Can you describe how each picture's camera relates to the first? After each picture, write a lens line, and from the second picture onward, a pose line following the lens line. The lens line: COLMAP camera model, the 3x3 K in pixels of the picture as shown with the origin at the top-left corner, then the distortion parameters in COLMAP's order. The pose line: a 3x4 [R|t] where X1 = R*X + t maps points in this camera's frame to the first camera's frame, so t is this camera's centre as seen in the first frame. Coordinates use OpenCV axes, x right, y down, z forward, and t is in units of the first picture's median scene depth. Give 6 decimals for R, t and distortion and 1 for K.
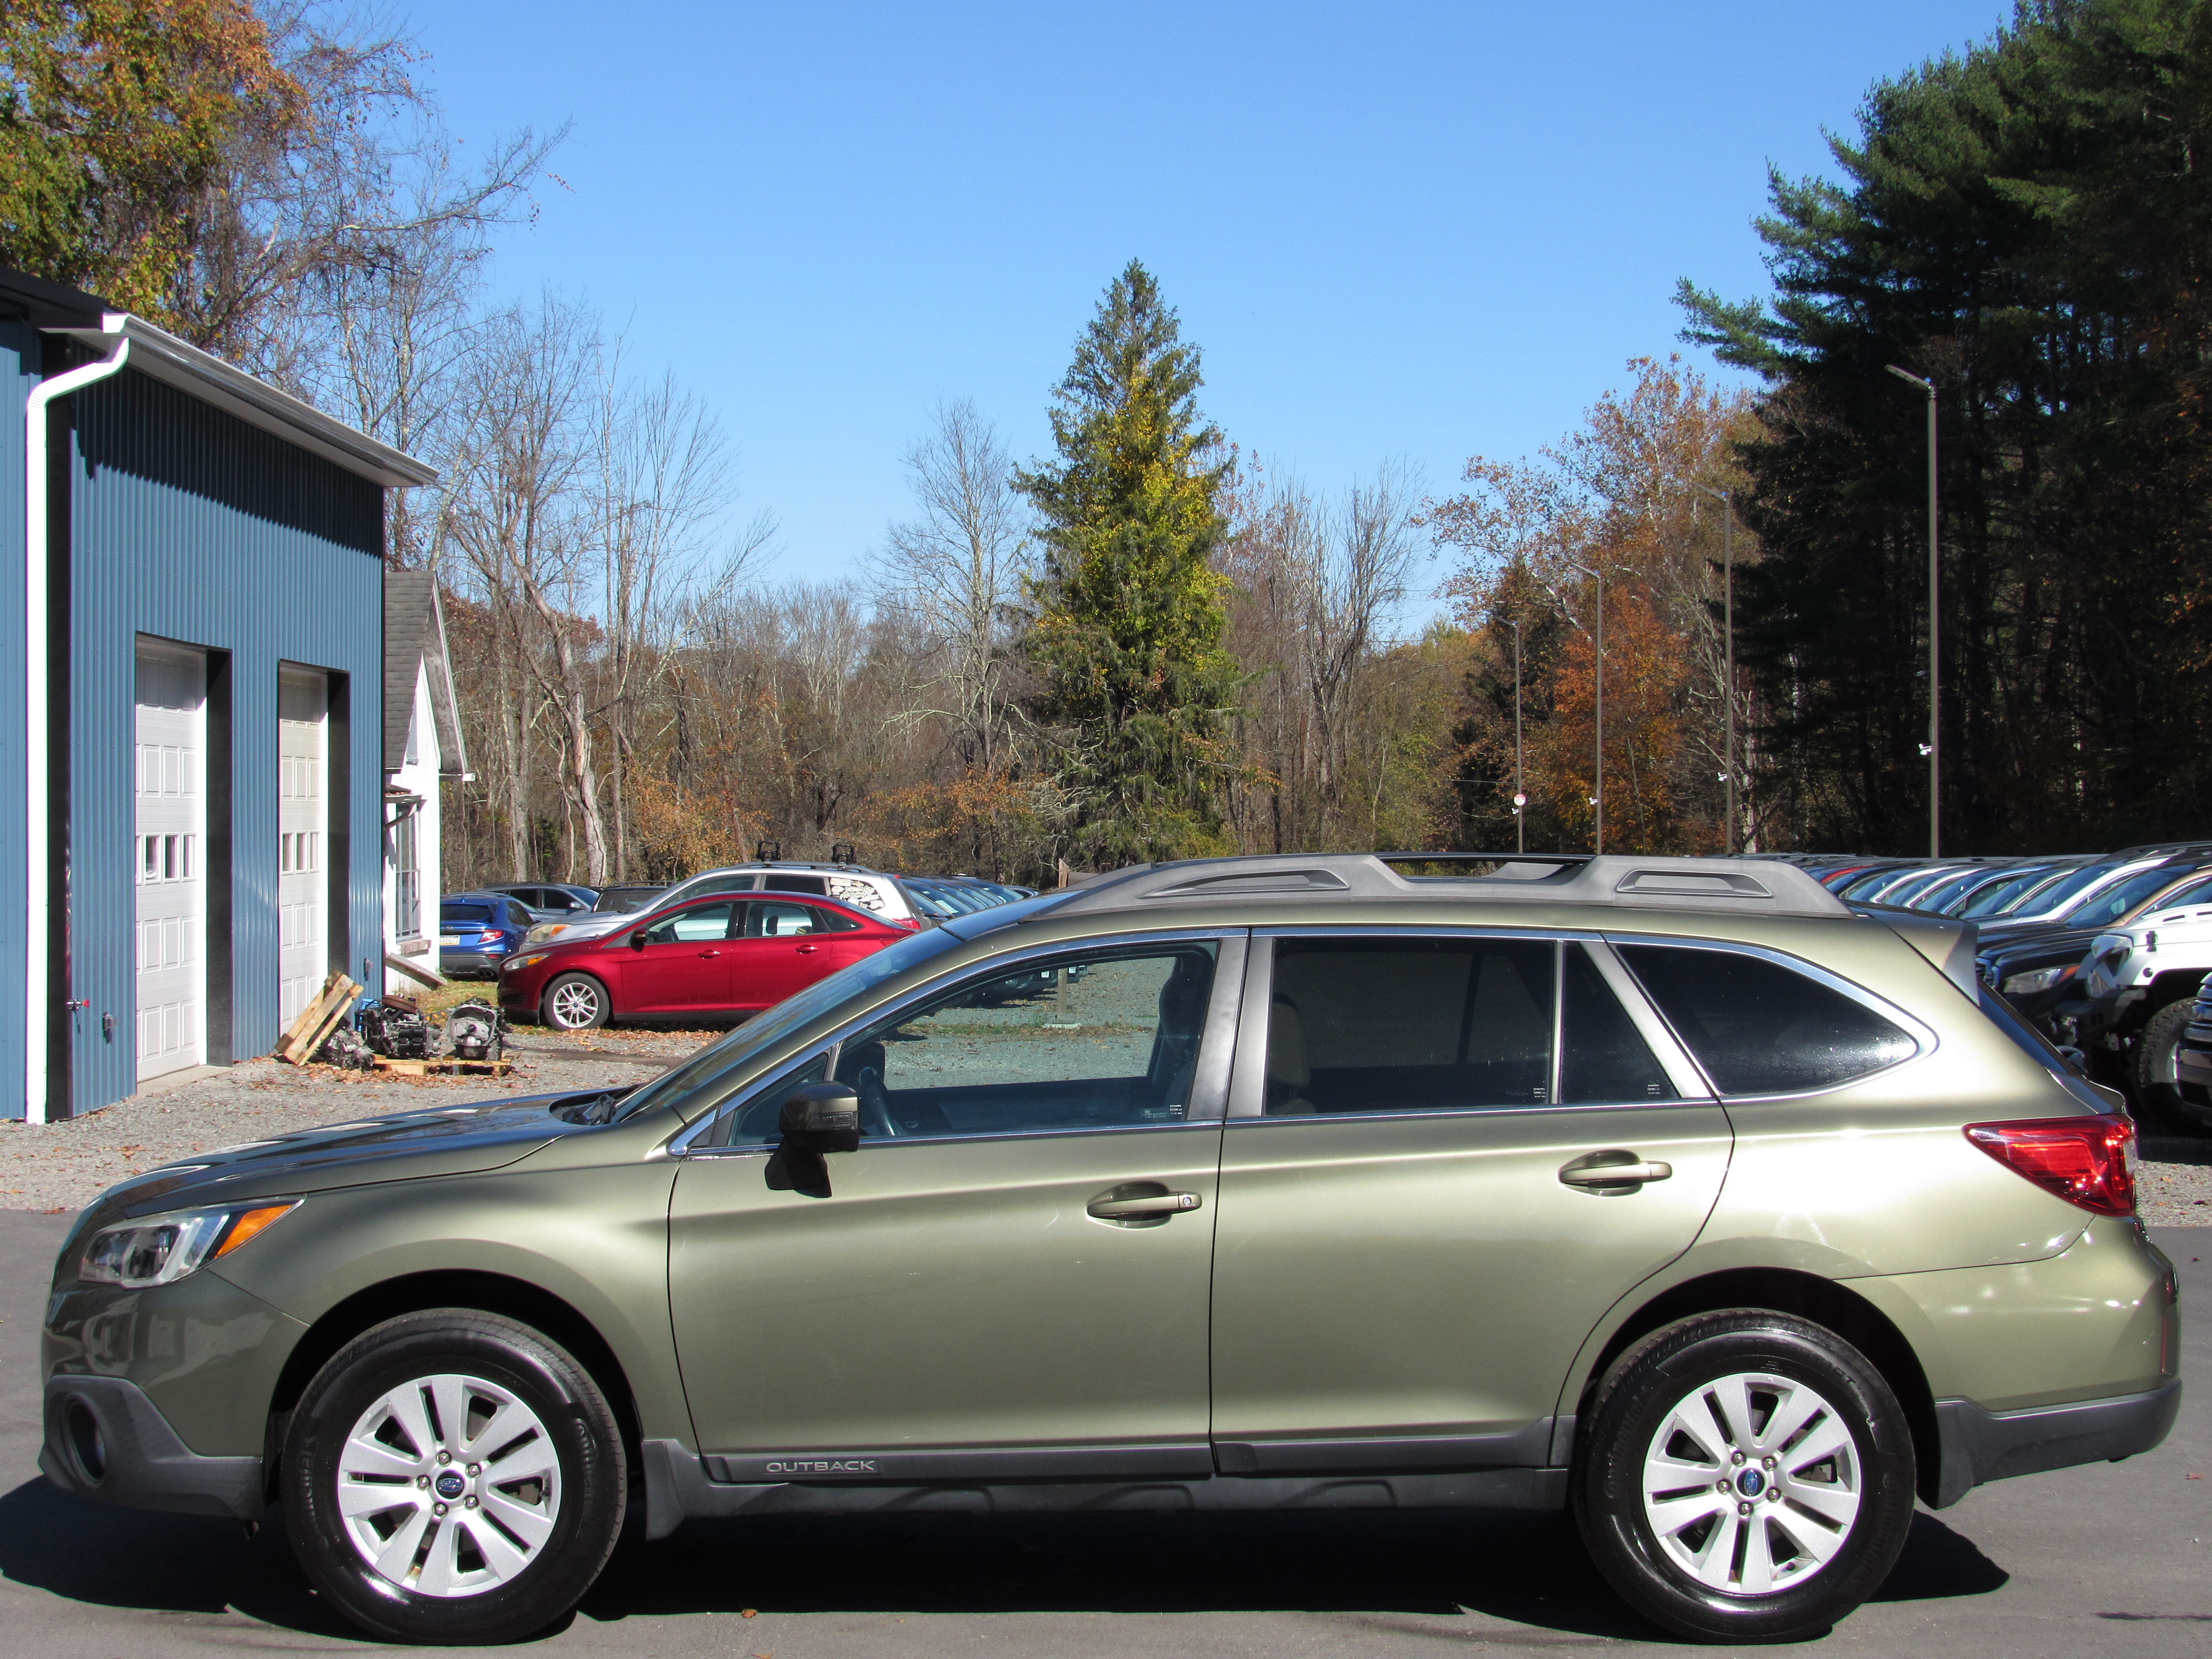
lens RADIAL K [[4029.6, 0, 1097.6], [0, 4029.6, 838.3], [0, 0, 1]] dist [-0.191532, 0.456218]
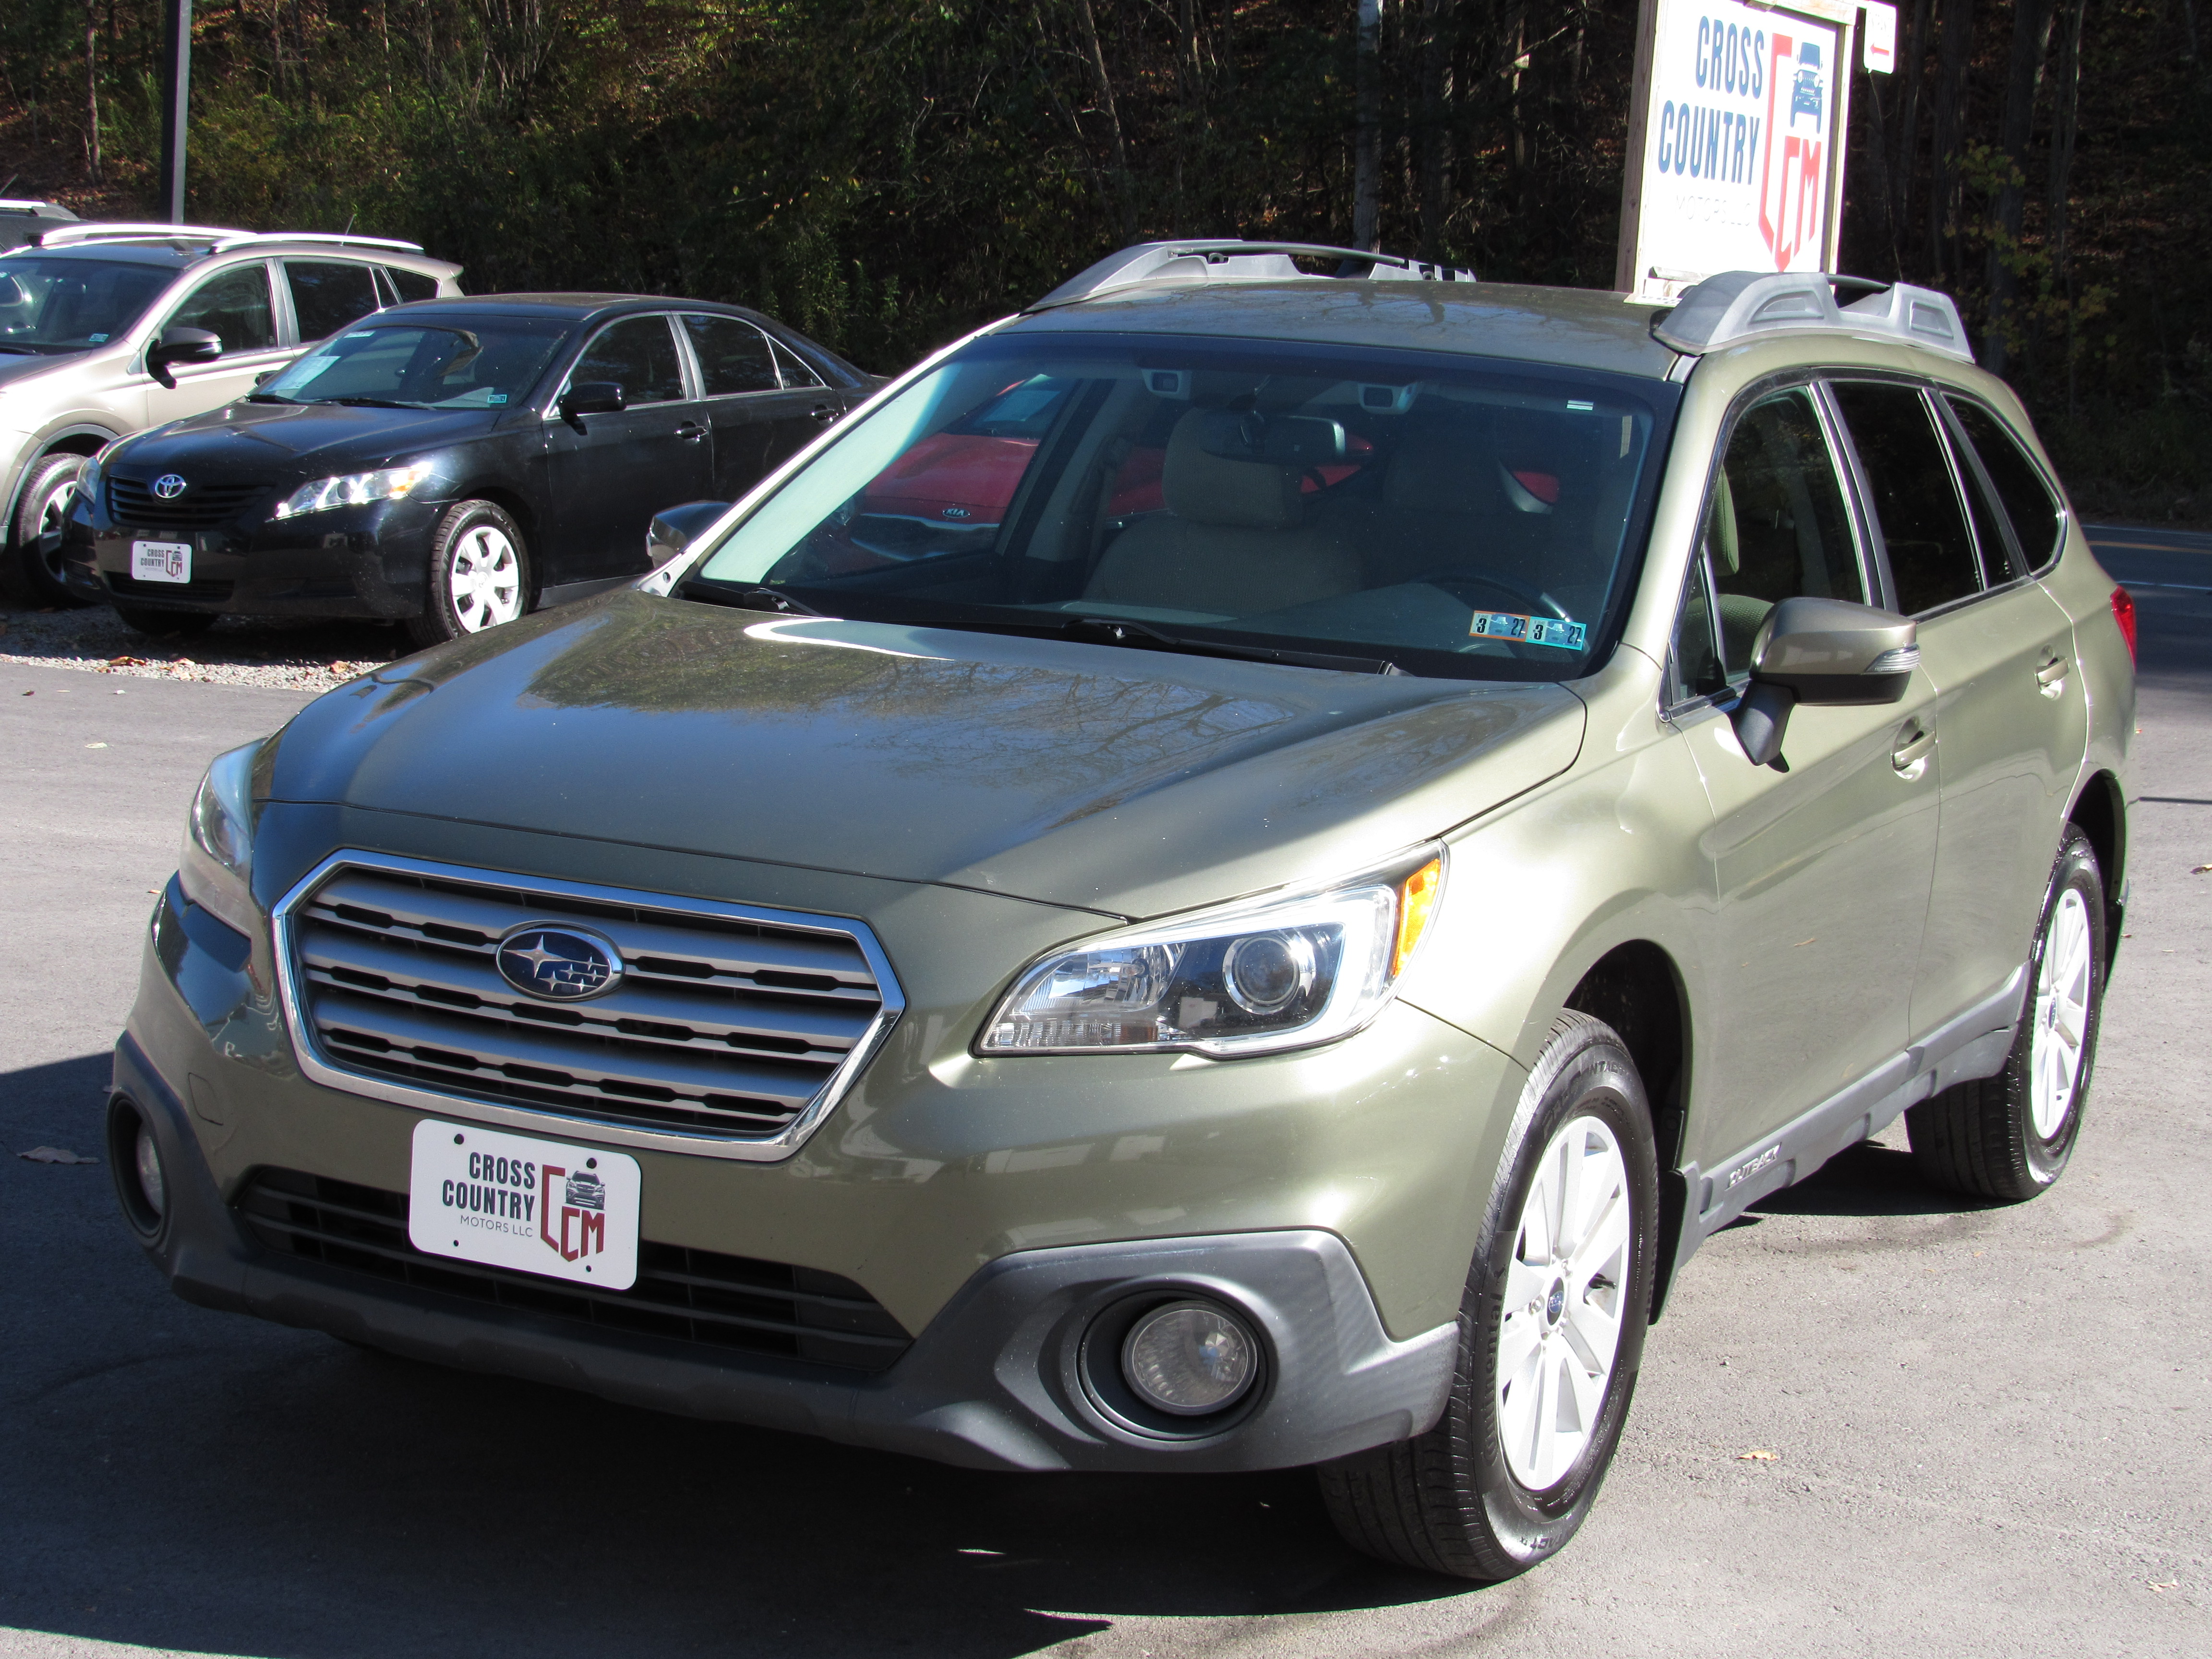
lens RADIAL K [[4020.6, 0, 1098.4], [0, 4020.6, 827.4], [0, 0, 1]] dist [-0.170983, 0.248150]
pose [[0.476665, -0.088716, 0.874597, -0.113511], [-0.057959, 0.989558, 0.131965, 0.002784], [-0.877172, -0.113594, 0.466546, 0.126239]]
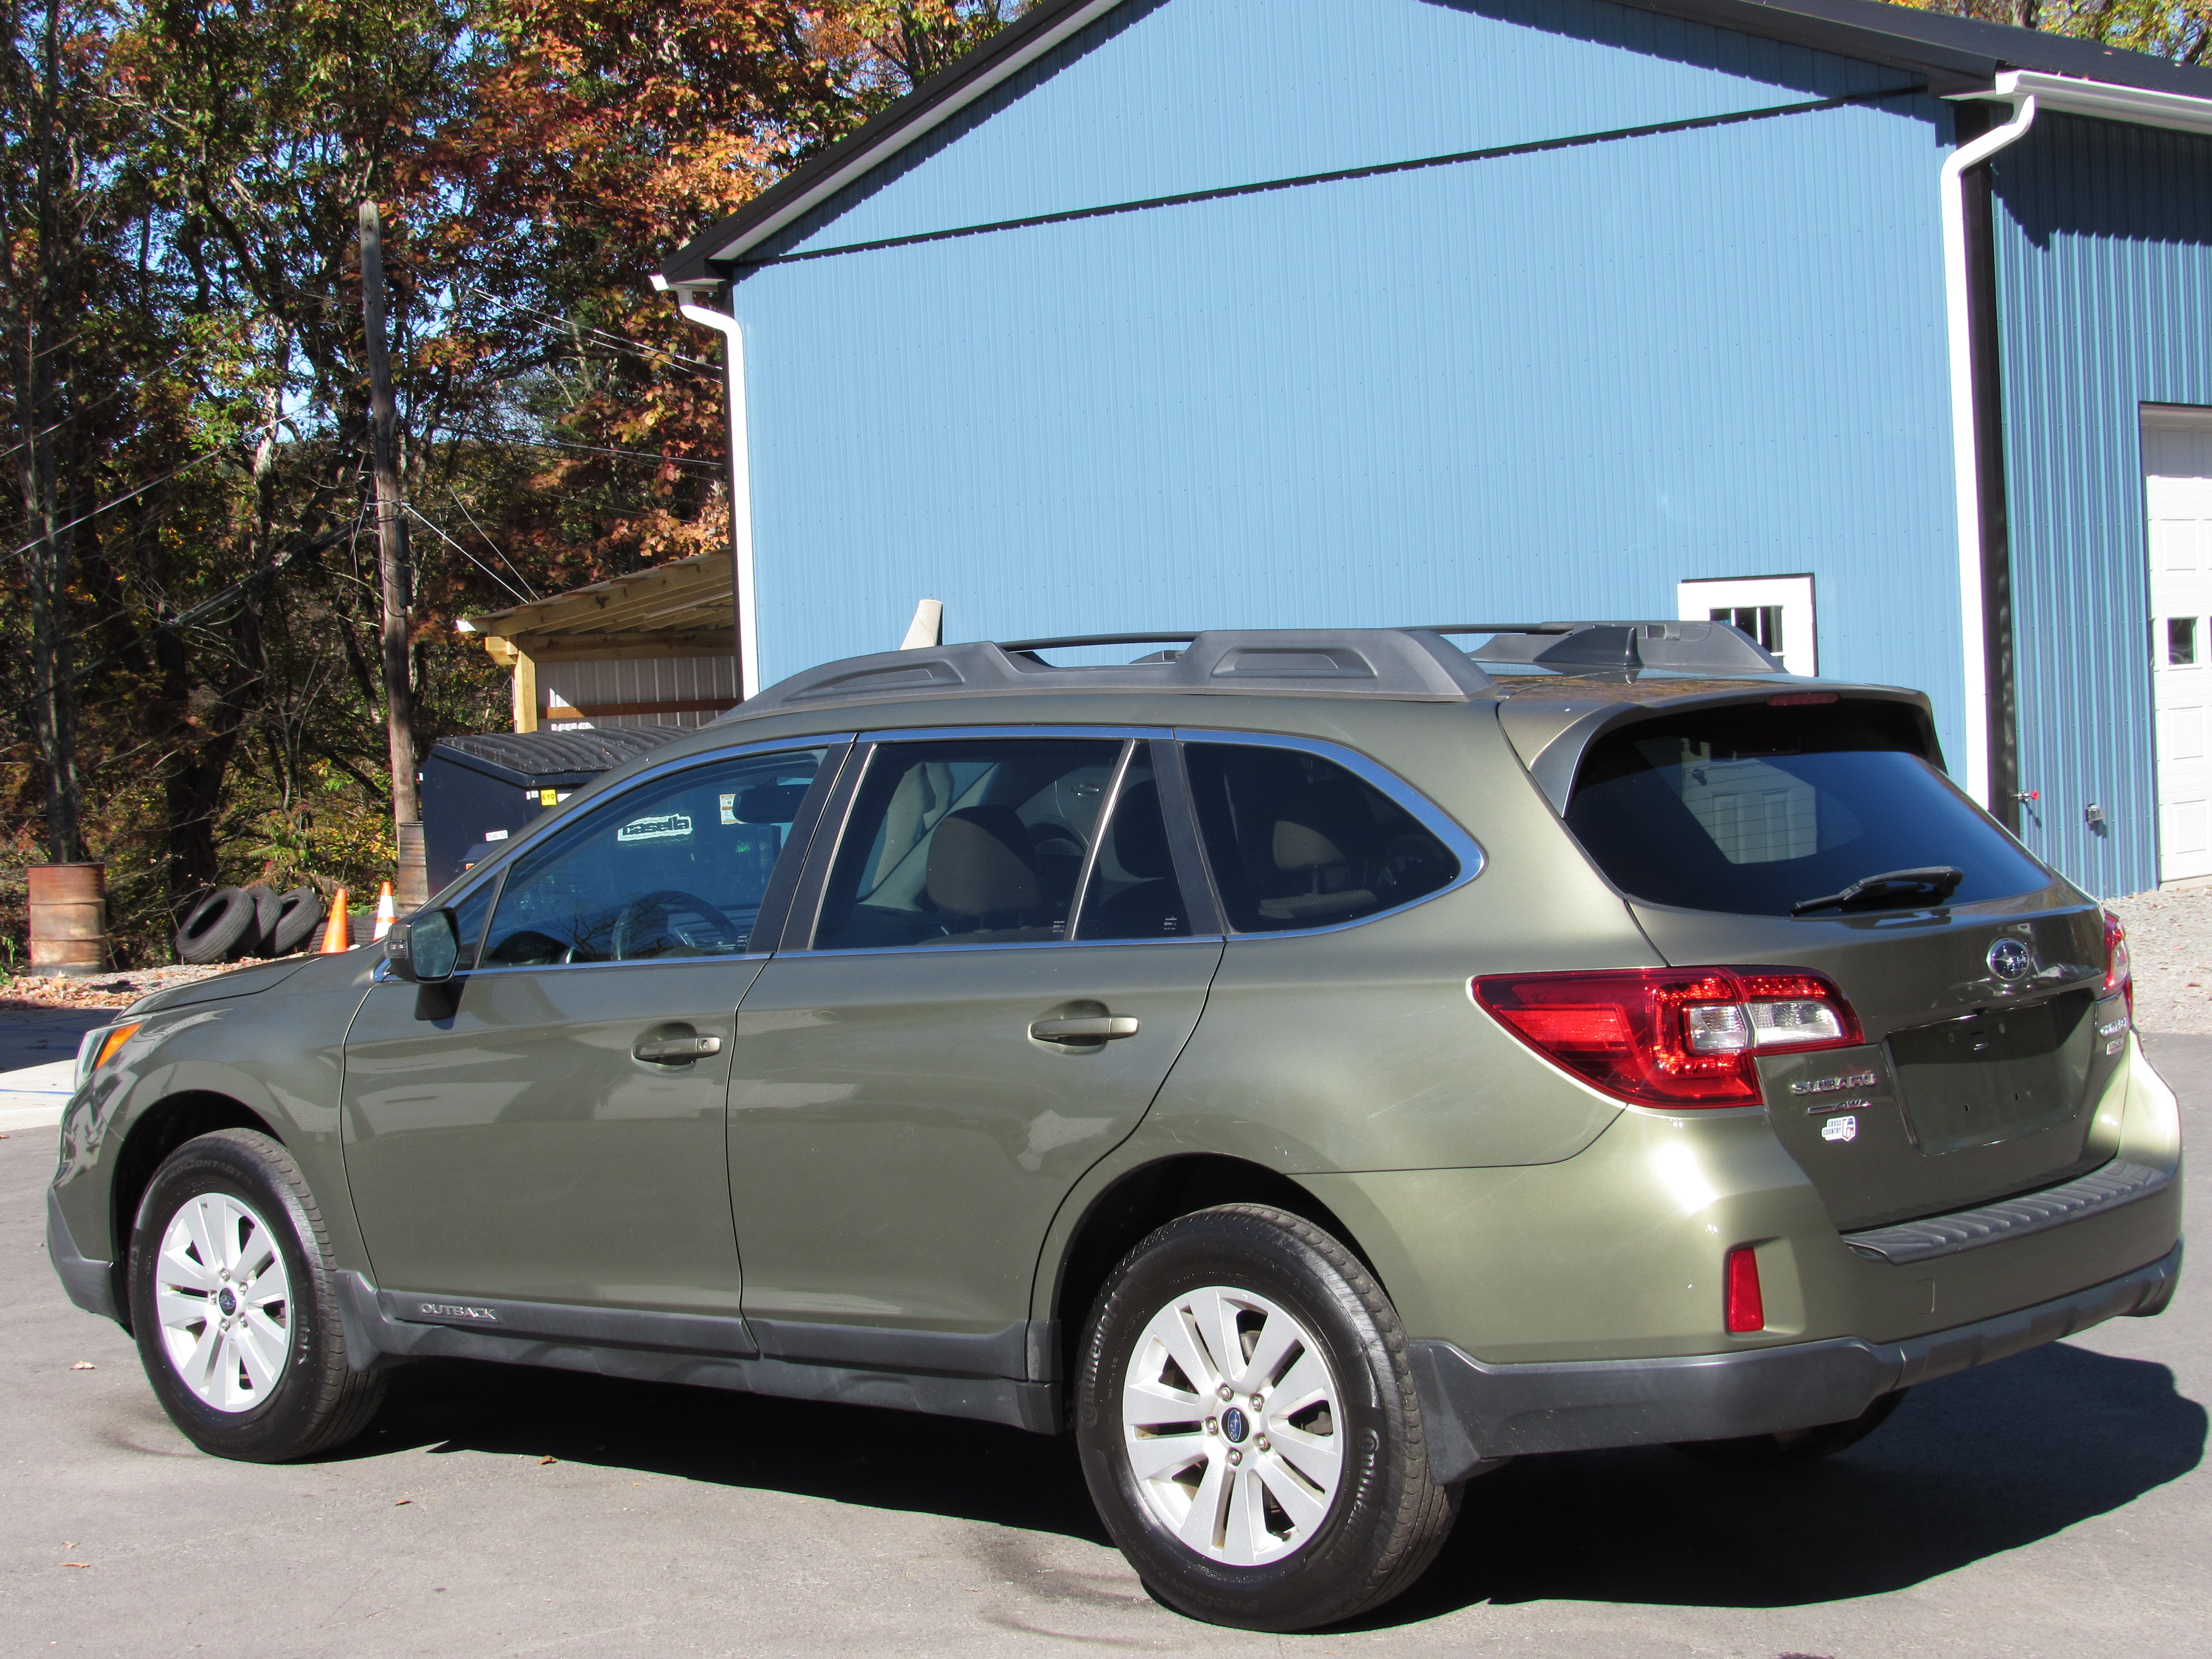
lens RADIAL K [[4039.8, 0, 1112.4], [0, 4039.8, 858.1], [0, 0, 1]] dist [-0.169192, 0.348281]
pose [[0.736029, -0.000957, -0.676949, 0.110660], [0.041705, 0.998164, 0.043933, 0.002240], [0.675664, -0.060568, 0.734718, 0.065867]]
